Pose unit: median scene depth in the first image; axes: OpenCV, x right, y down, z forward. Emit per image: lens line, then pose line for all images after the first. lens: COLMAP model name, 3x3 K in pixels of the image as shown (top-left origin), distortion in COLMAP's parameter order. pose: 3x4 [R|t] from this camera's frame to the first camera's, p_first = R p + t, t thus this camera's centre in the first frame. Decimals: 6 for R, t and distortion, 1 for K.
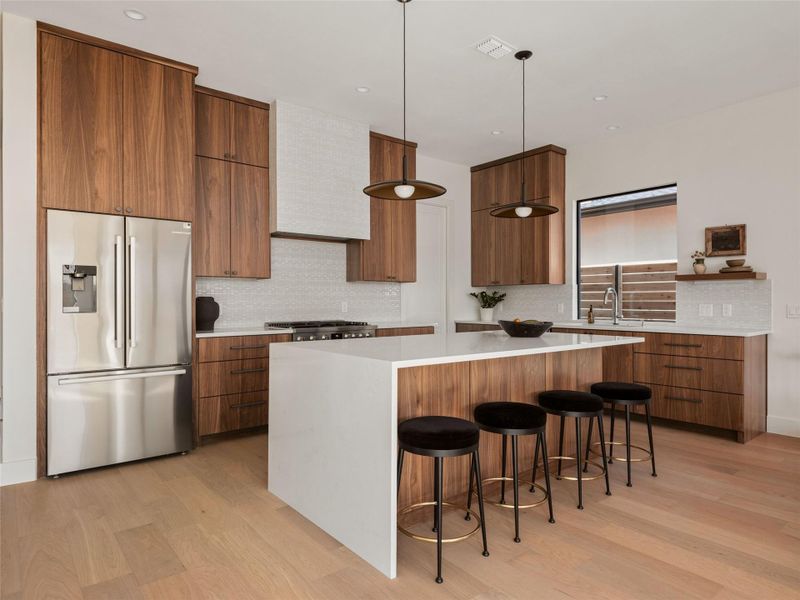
lens RADIAL K [[491.2, 0, 400.0], [0, 491.2, 300.0], [0, 0, 1]] dist [-0.003711, -0.002667]
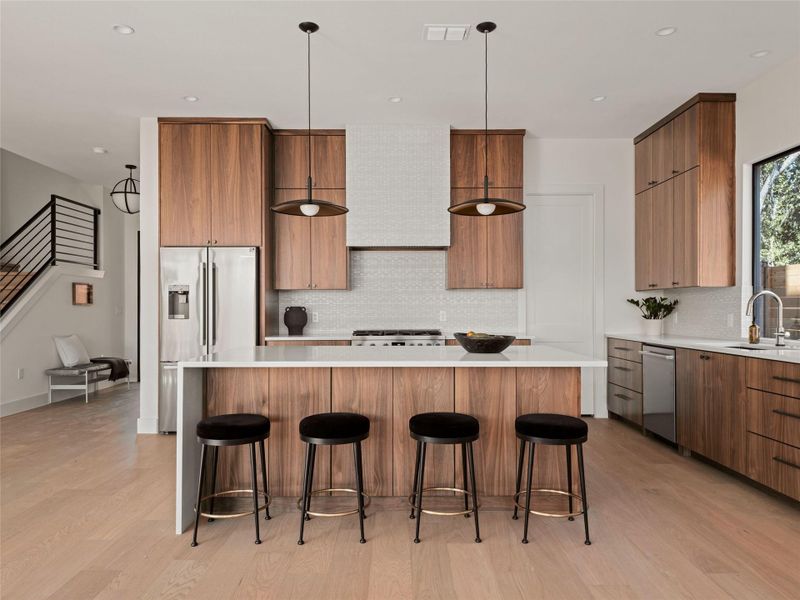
lens RADIAL K [[551.1, 0, 398.1], [0, 551.1, 309.5], [0, 0, 1]] dist [-0.000052, -0.003446]
pose [[0.784511, 0.000874, -0.620114, 0.574740], [0.003105, 0.999981, 0.005338, -0.005787], [0.620107, -0.006113, 0.784494, 0.108752]]
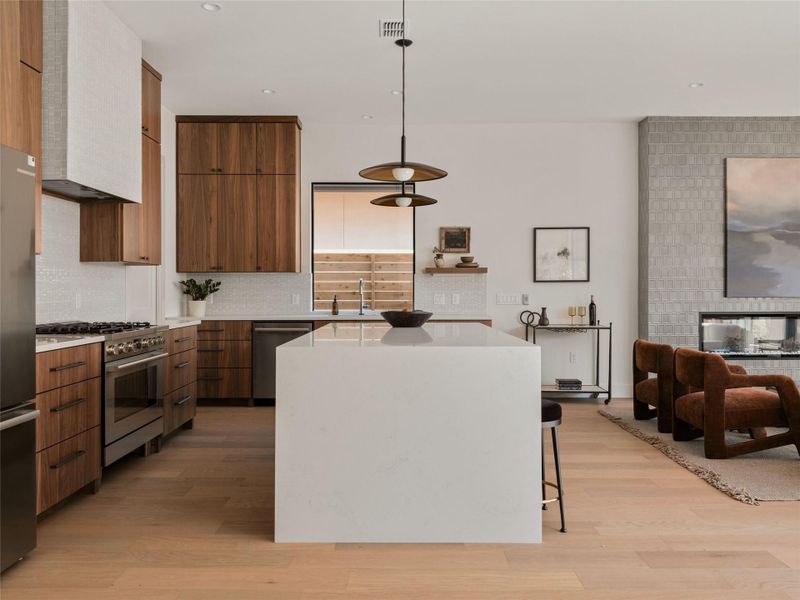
lens RADIAL K [[630.9, 0, 398.8], [0, 630.9, 294.0], [0, 0, 1]] dist [0.073226, -0.152048]
pose [[0.630474, -0.003823, 0.776201, -0.590581], [-0.002050, 0.999976, 0.006591, -0.001030], [-0.776208, -0.005747, 0.630451, 0.154280]]
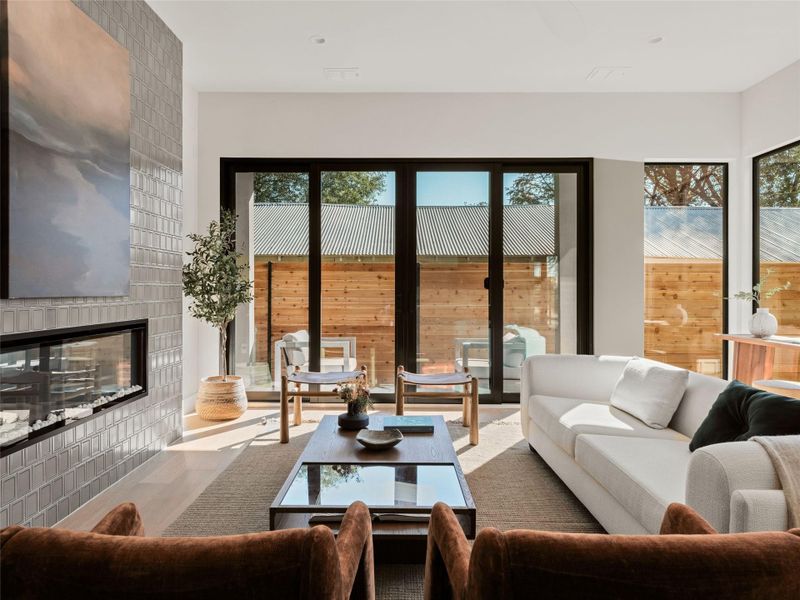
lens RADIAL K [[525.2, 0, 400.0], [0, 525.2, 300.0], [0, 0, 1]] dist [0.028846, -0.000558]
pose [[-0.778456, -0.009264, 0.627631, 0.420327], [-0.001471, 0.999915, 0.012934, 0.009290], [-0.627697, 0.009145, -0.778404, 0.640276]]
